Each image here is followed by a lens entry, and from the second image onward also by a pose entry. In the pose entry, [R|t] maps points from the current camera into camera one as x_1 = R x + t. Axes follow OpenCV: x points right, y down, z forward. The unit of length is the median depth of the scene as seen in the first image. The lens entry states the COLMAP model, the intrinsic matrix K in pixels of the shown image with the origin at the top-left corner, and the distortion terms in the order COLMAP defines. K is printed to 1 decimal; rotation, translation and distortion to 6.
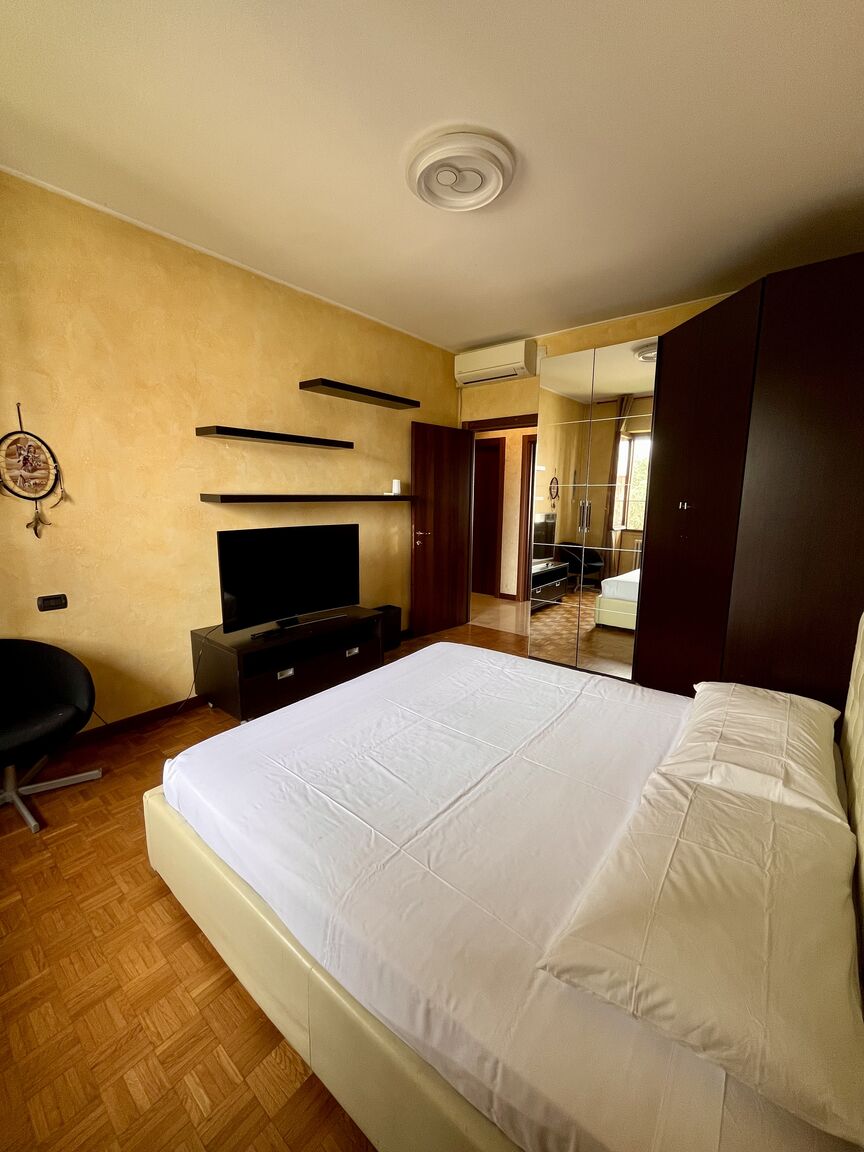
lens RADIAL K [[469.2, 0, 422.5], [0, 469.2, 577.1], [0, 0, 1]] dist [-0.006622, 0.000958]
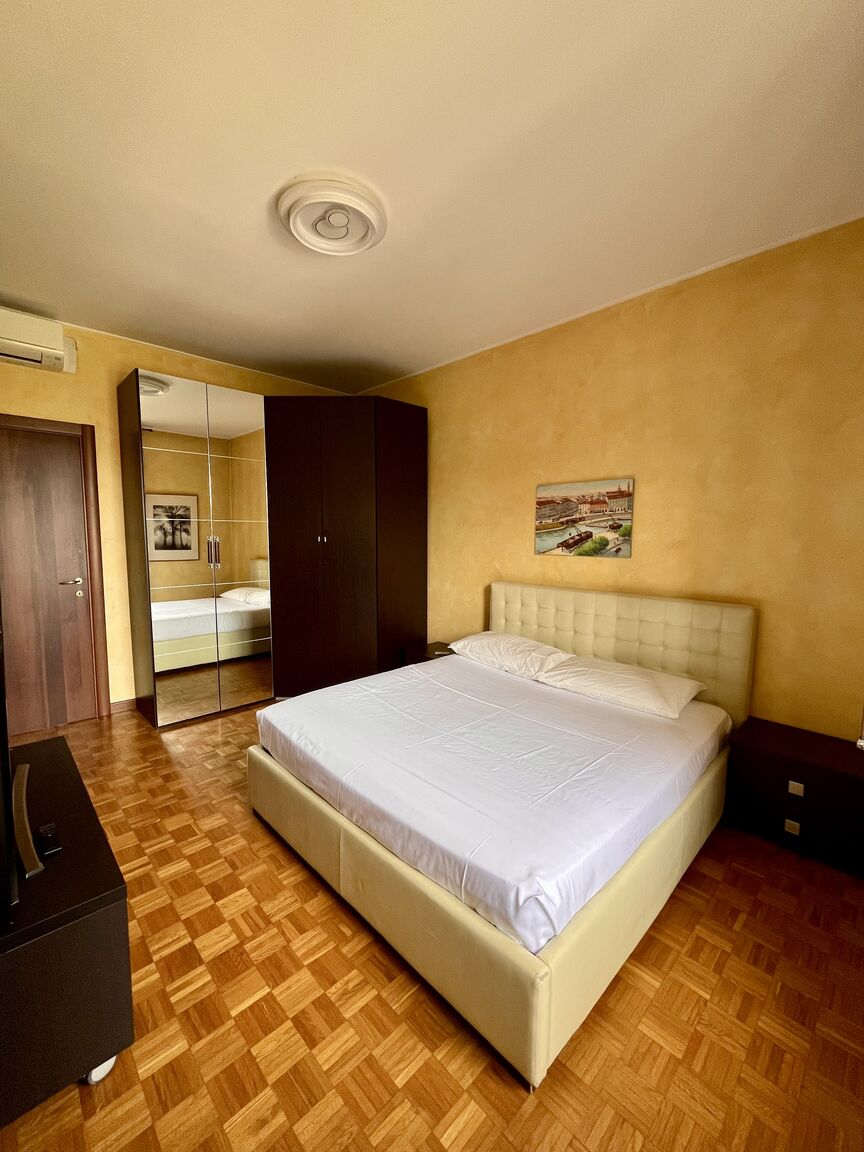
lens RADIAL K [[469.2, 0, 439.6], [0, 469.2, 565.5], [0, 0, 1]] dist [-0.006622, 0.000958]
pose [[0.092630, -0.073093, 0.993014, -0.851053], [0.162121, 0.985101, 0.057388, -0.124424], [-0.982414, 0.155673, 0.103100, 0.675165]]
